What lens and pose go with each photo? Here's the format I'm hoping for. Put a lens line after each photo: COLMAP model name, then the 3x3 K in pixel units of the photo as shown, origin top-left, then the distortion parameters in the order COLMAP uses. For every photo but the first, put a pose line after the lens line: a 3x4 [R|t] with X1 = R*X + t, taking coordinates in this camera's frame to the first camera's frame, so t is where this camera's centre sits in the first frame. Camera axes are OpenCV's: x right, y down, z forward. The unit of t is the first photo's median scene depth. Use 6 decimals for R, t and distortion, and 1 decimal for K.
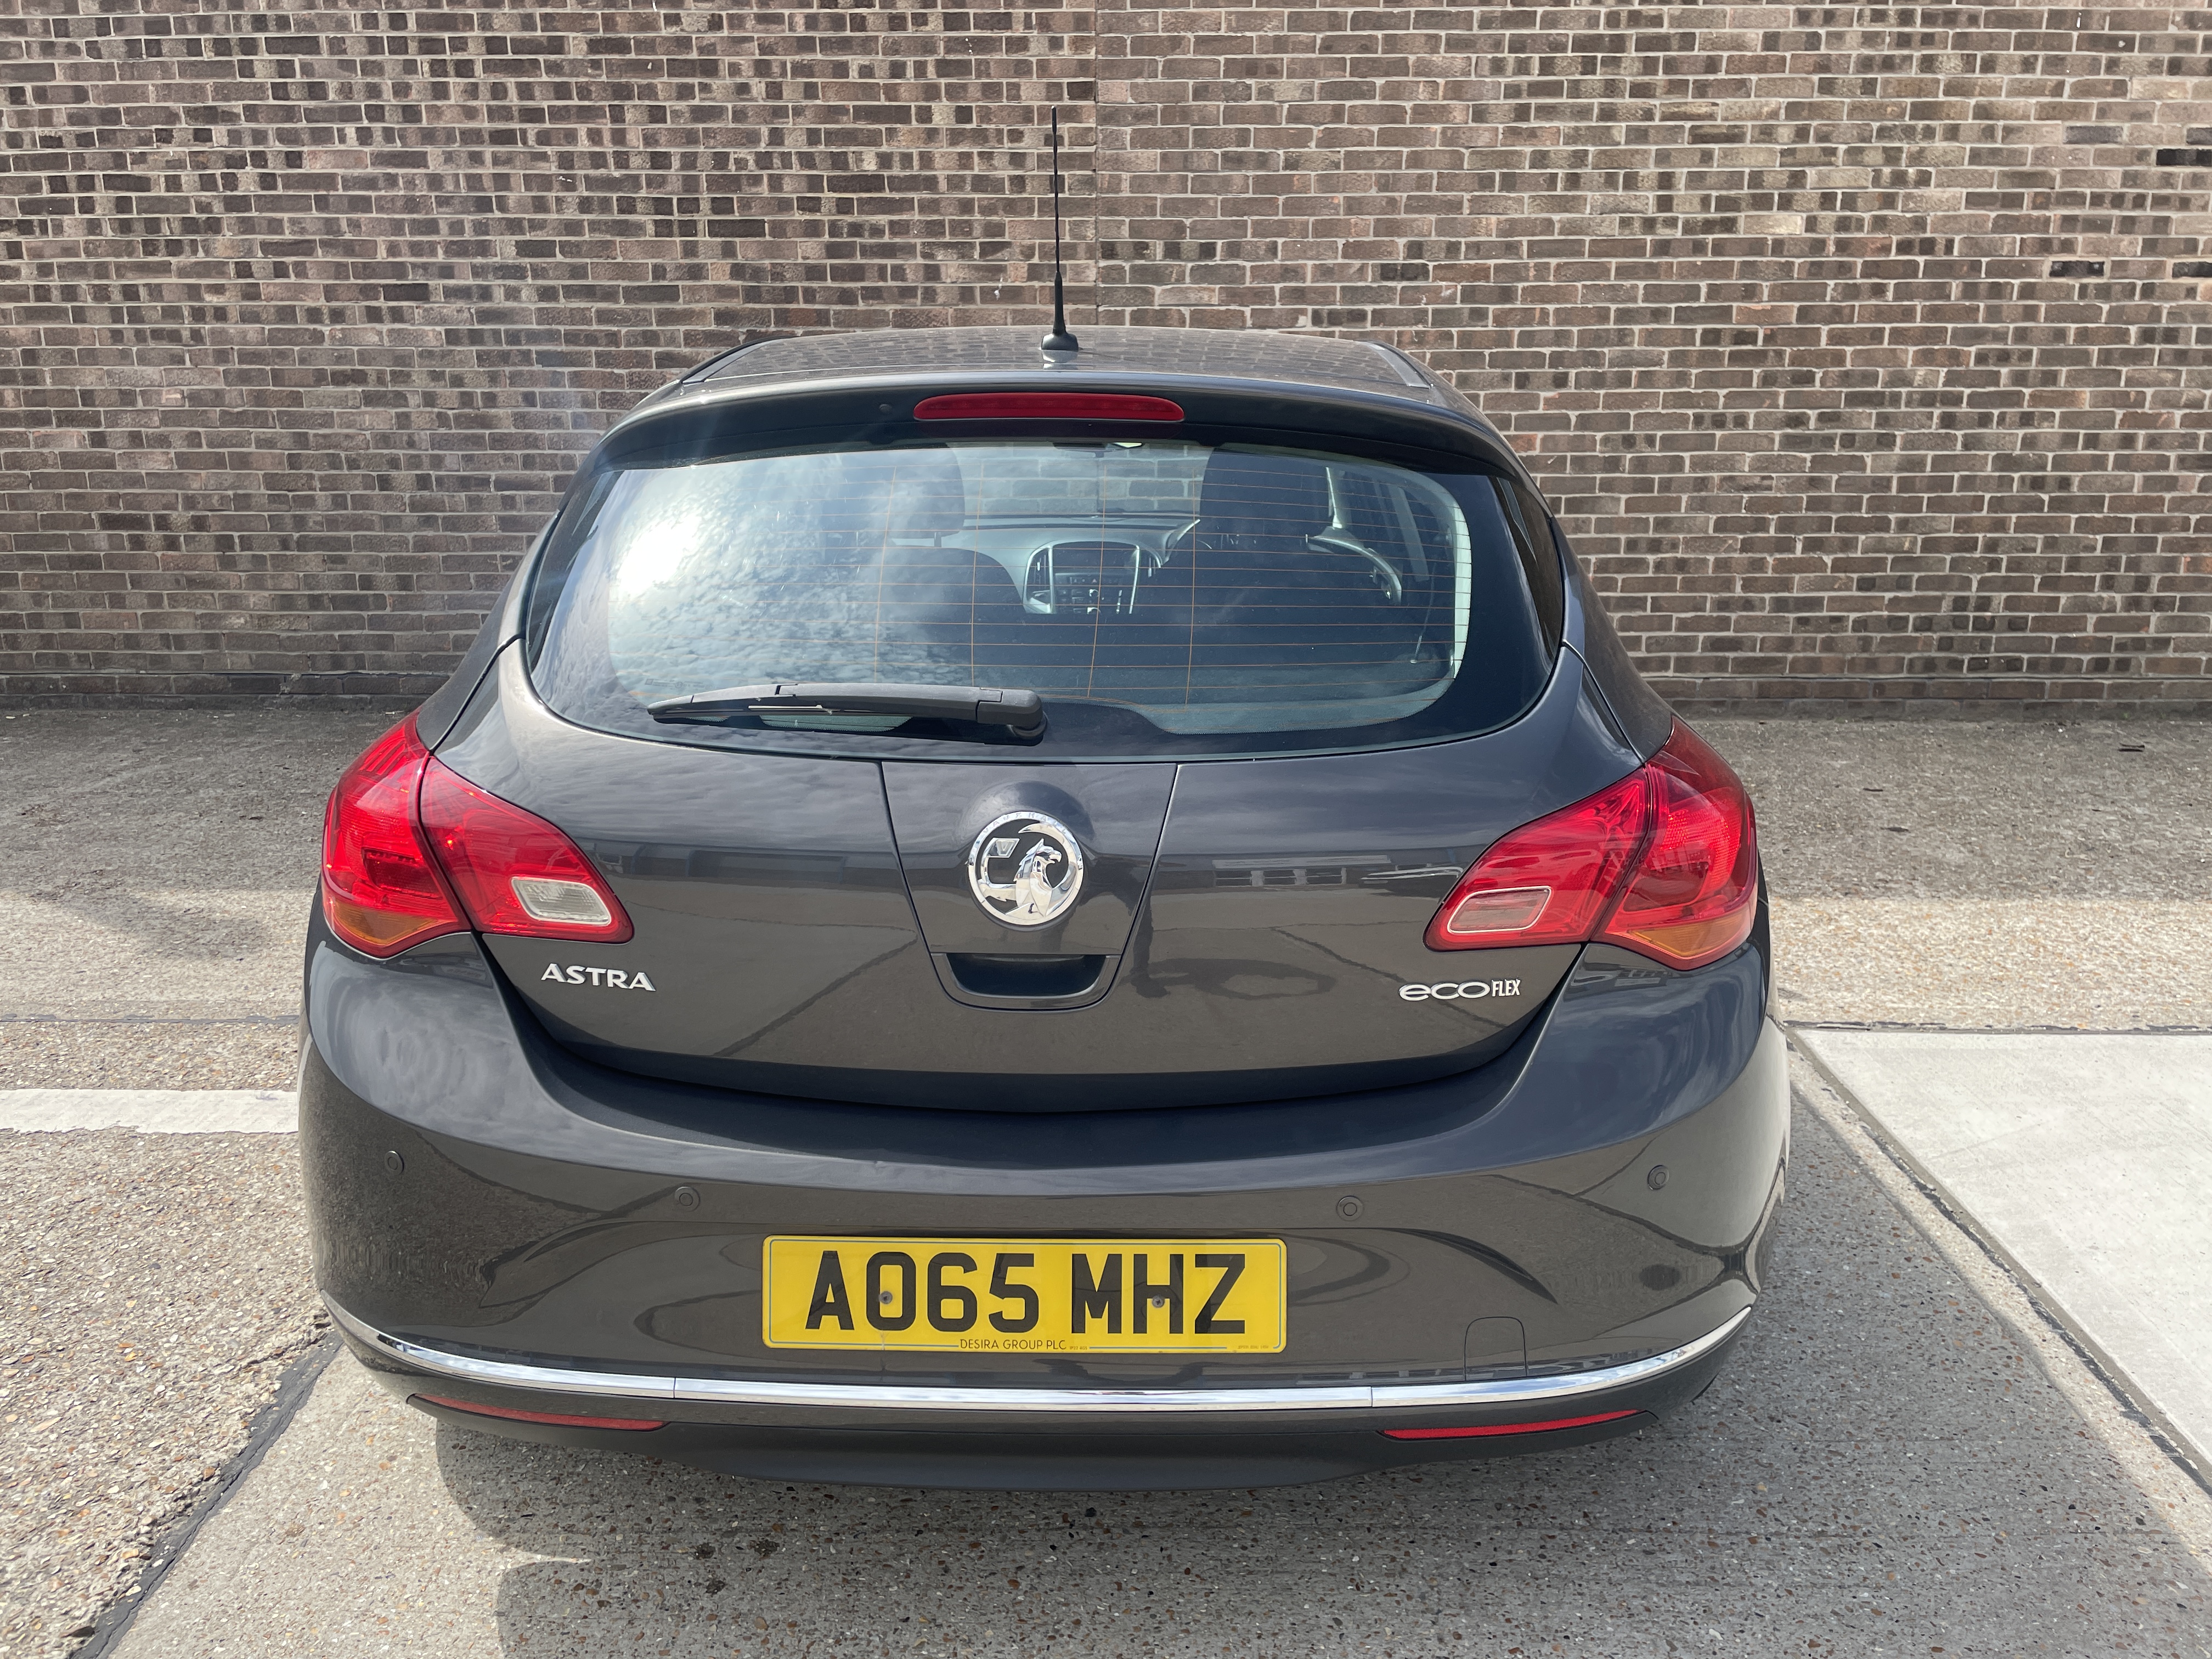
lens RADIAL K [[1671.5, 0, 1119.8], [0, 1671.5, 814.2], [0, 0, 1]] dist [0.091097, -0.116230]
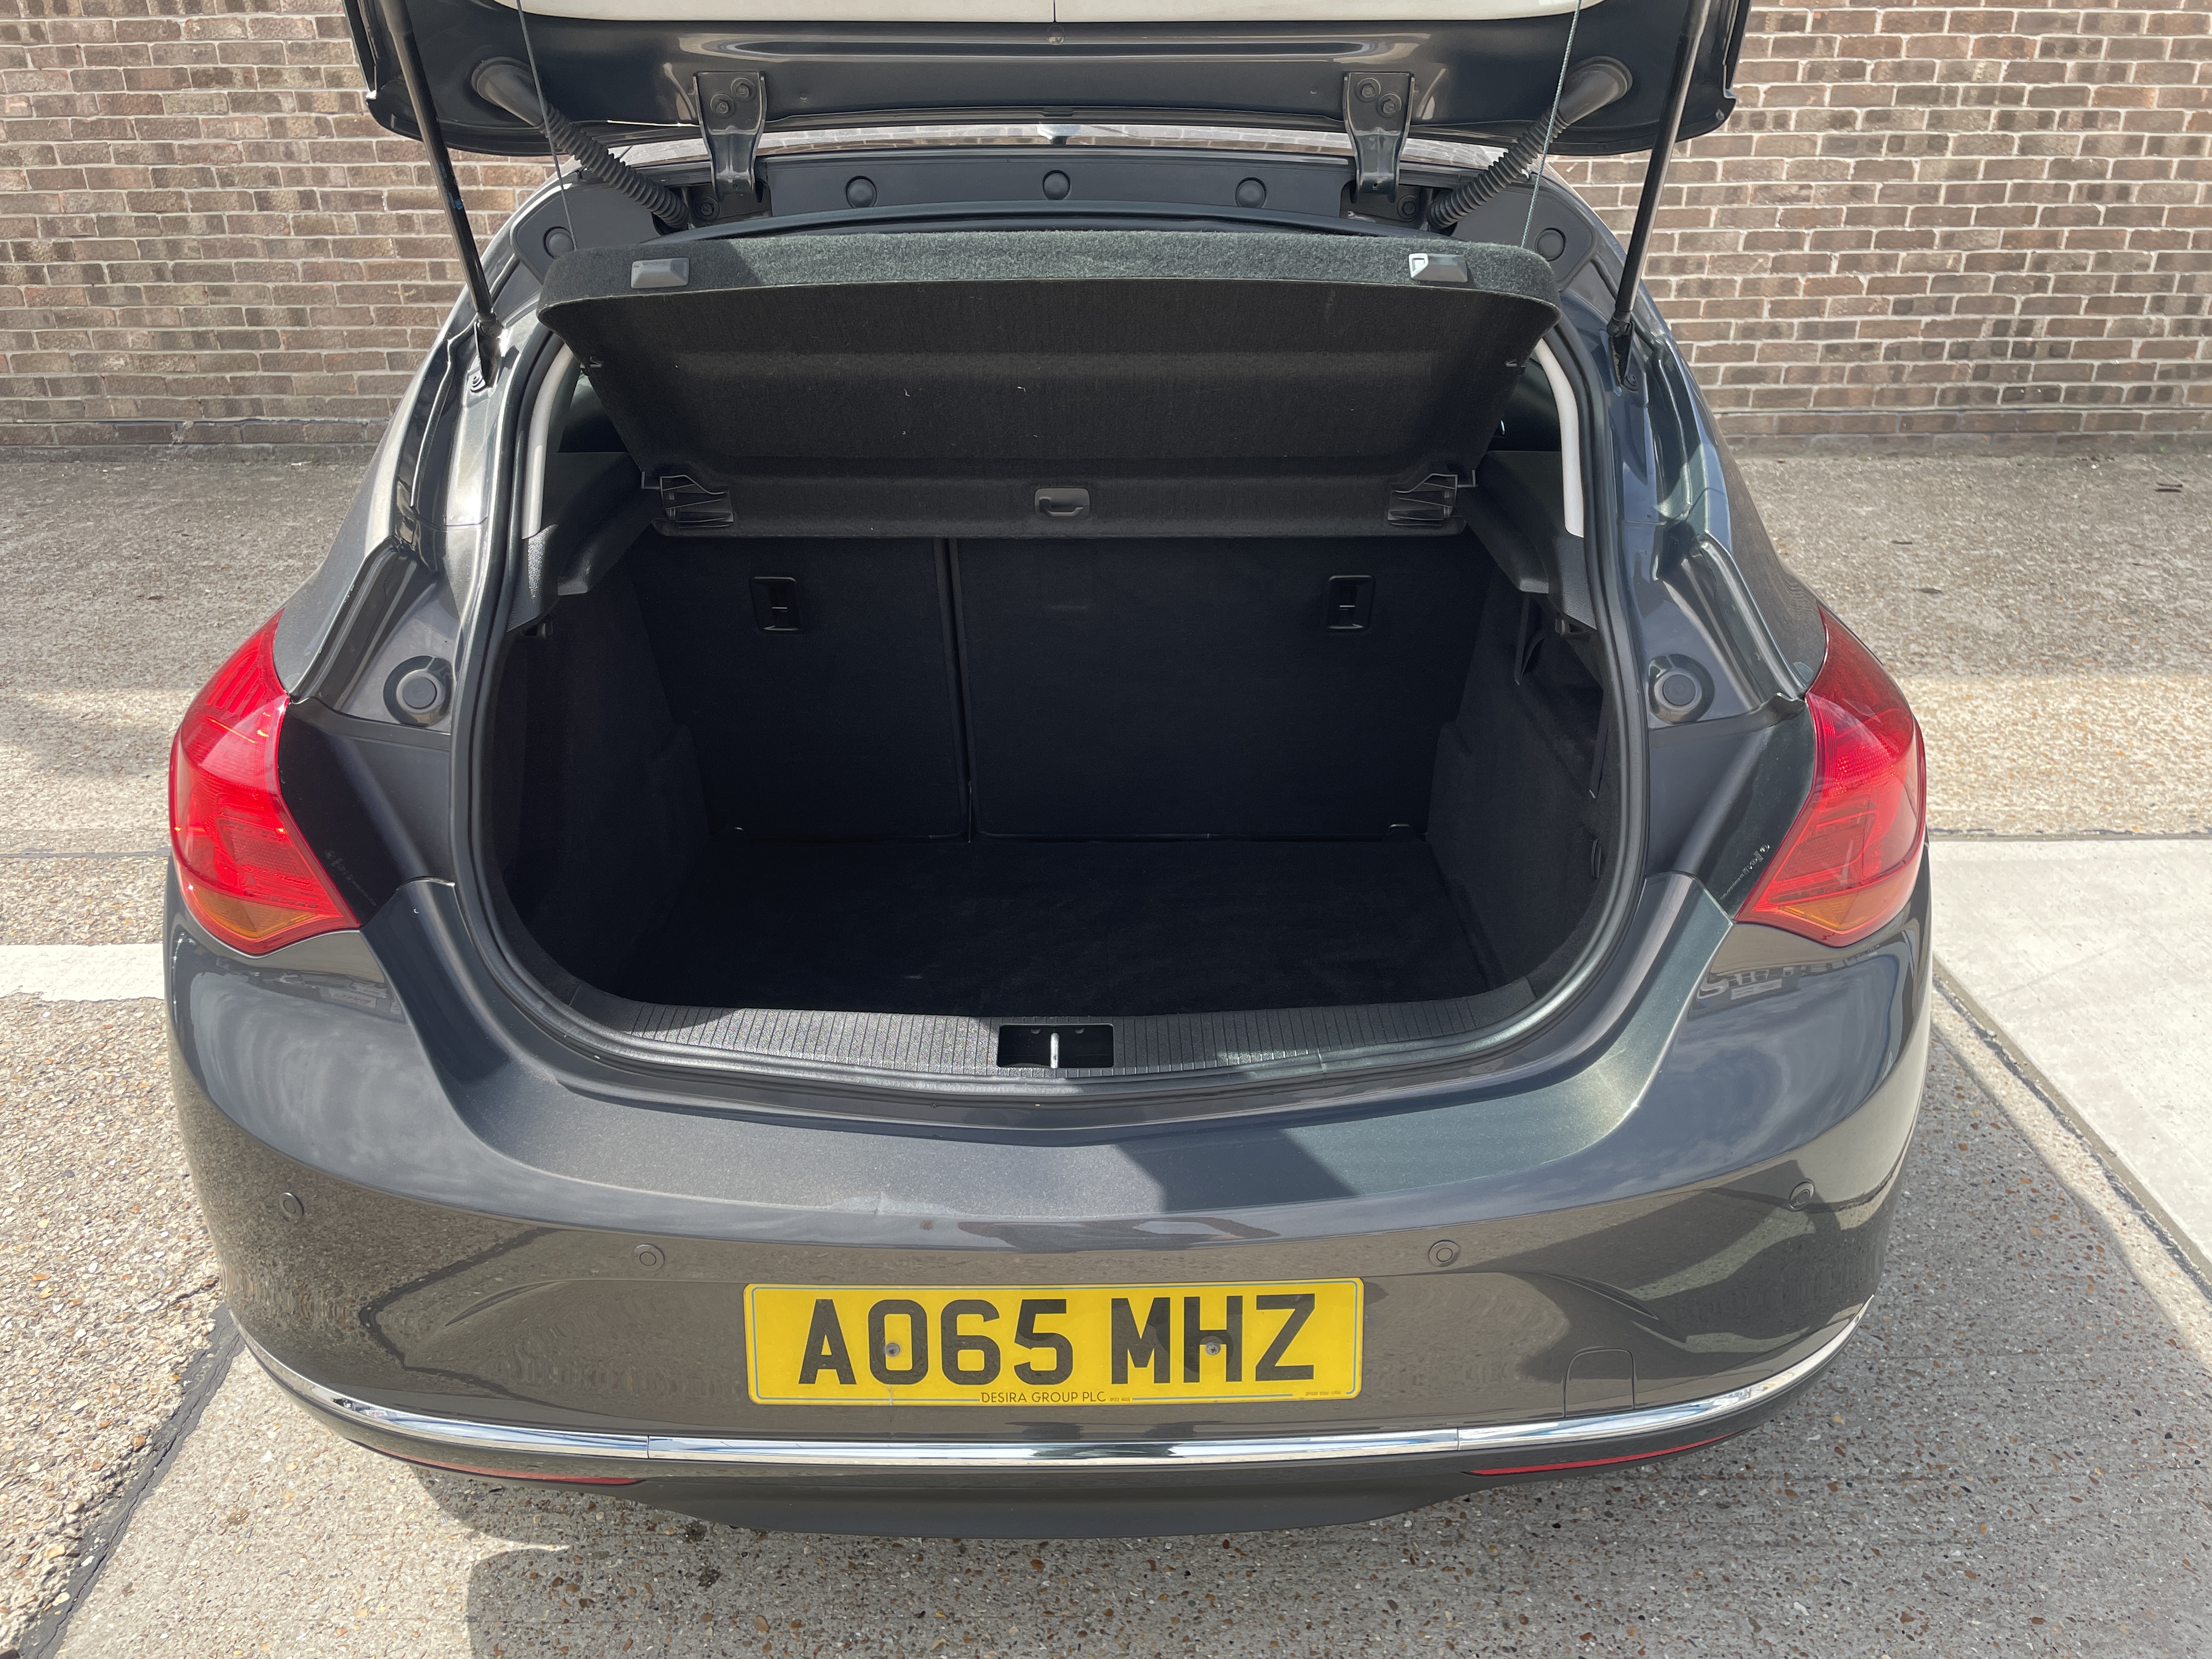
lens RADIAL K [[1671.5, 0, 1123.0], [0, 1671.5, 821.5], [0, 0, 1]] dist [0.091097, -0.116230]
pose [[0.999595, -0.014995, 0.024177, -0.033954], [0.010385, 0.983496, 0.180632, -0.110093], [-0.026486, -0.180308, 0.983254, 0.181164]]
